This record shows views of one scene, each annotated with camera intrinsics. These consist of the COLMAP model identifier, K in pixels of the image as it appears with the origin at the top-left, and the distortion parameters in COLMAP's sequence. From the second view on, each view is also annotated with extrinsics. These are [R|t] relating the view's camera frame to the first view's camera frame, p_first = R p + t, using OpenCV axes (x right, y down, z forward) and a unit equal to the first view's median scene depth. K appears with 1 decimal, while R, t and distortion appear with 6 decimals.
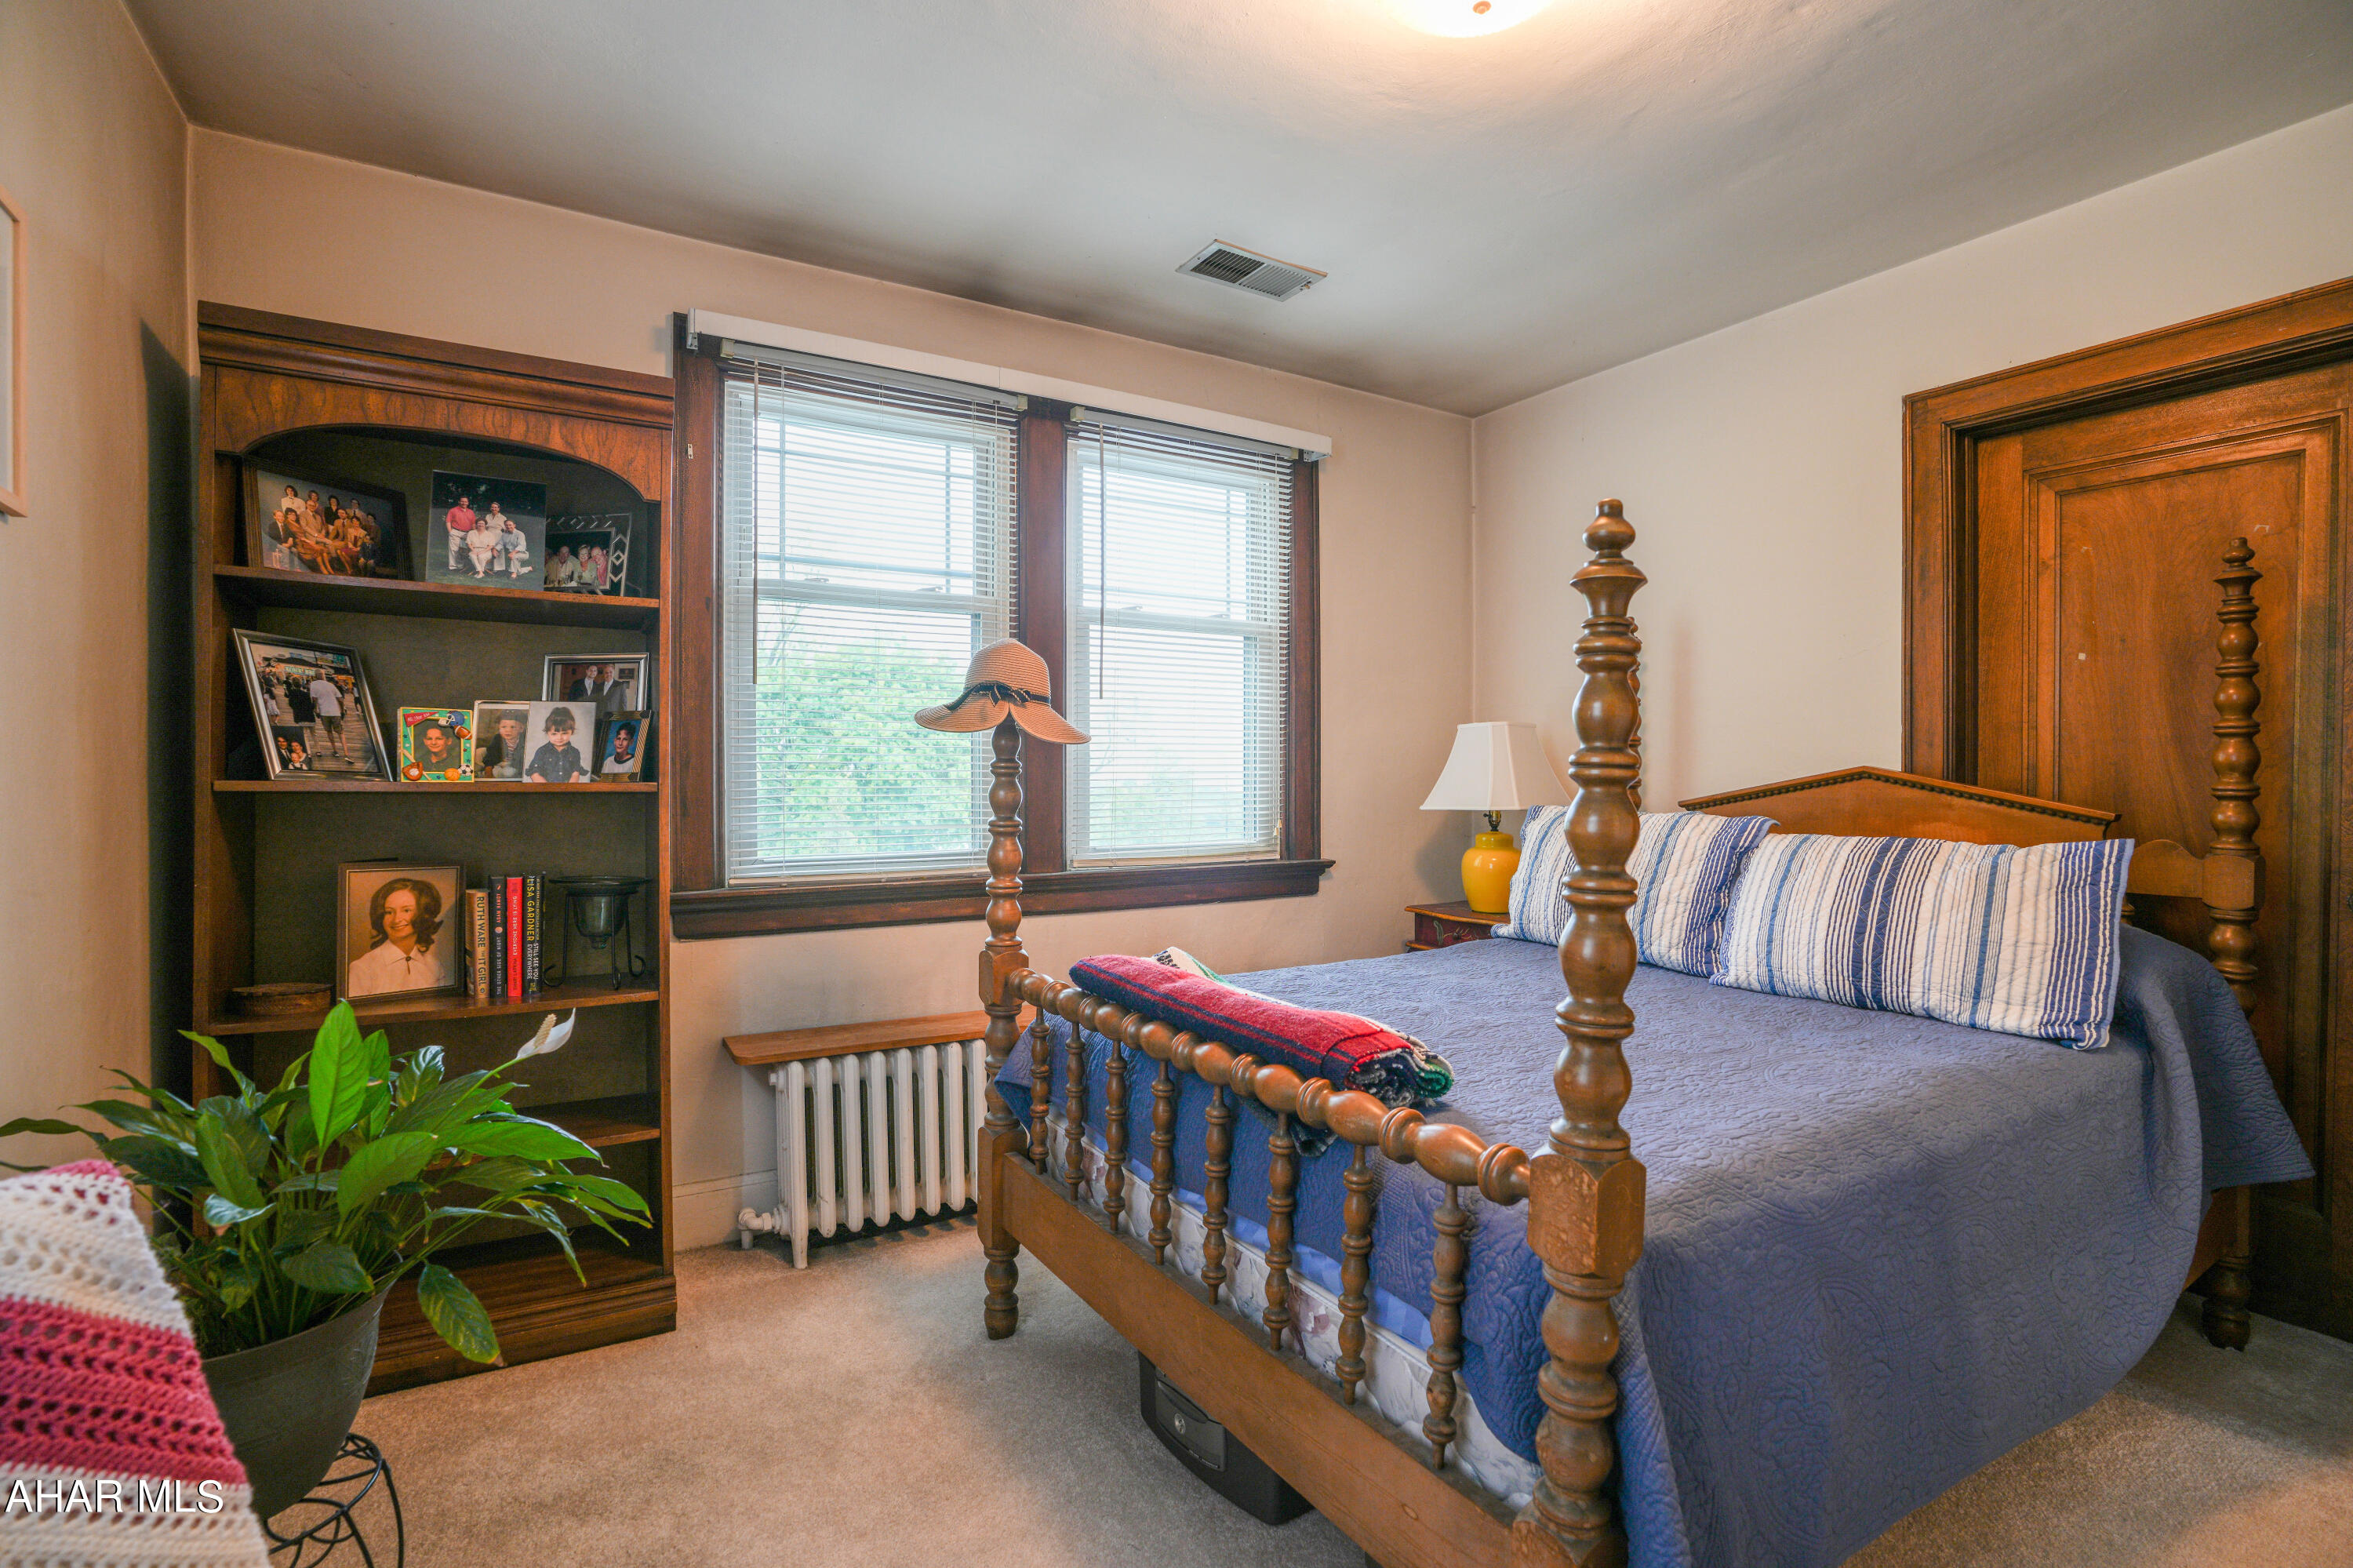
lens RADIAL K [[1106.3, 0, 1176.5], [0, 1106.3, 784.0], [0, 0, 1]] dist [-0.061849, 0.000234]
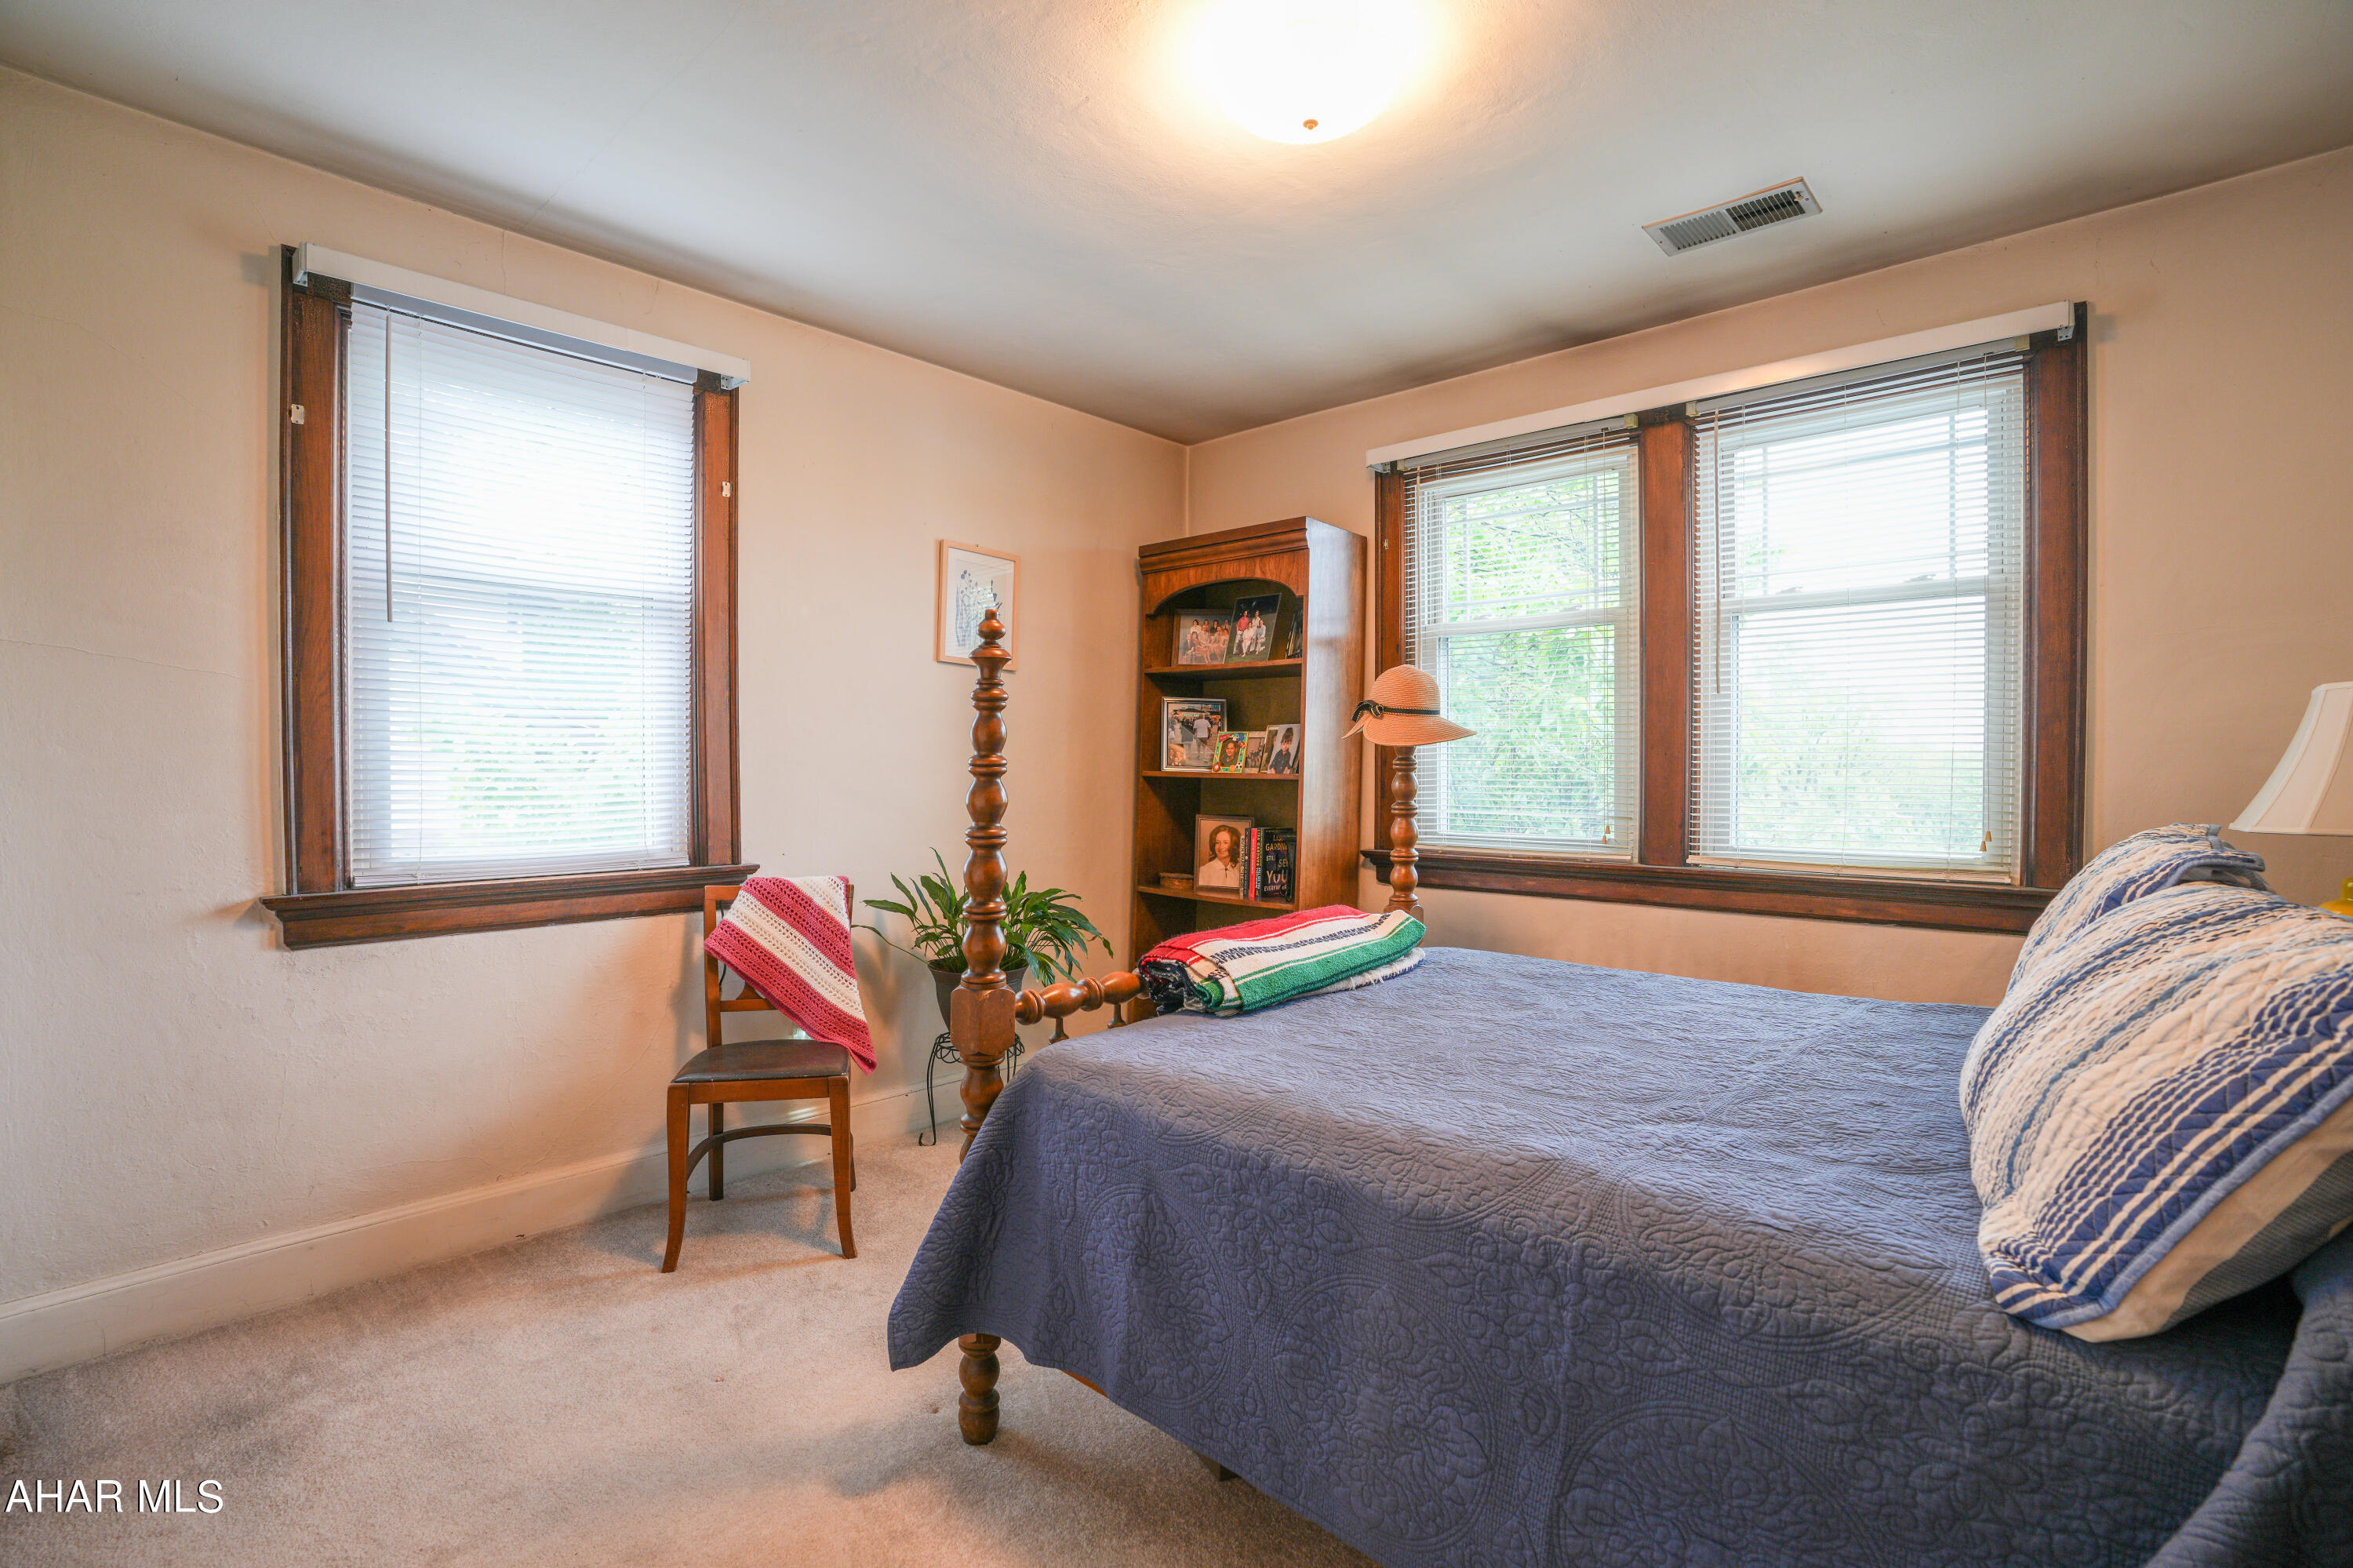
lens RADIAL K [[1085.9, 0, 1172.5], [0, 1085.9, 747.0], [0, 0, 1]] dist [-0.032849, -0.000123]
pose [[0.269232, -0.012936, -0.962988, 1.012784], [-0.009649, 0.999823, -0.016128, -0.013915], [0.963027, 0.013634, 0.269060, 0.404376]]
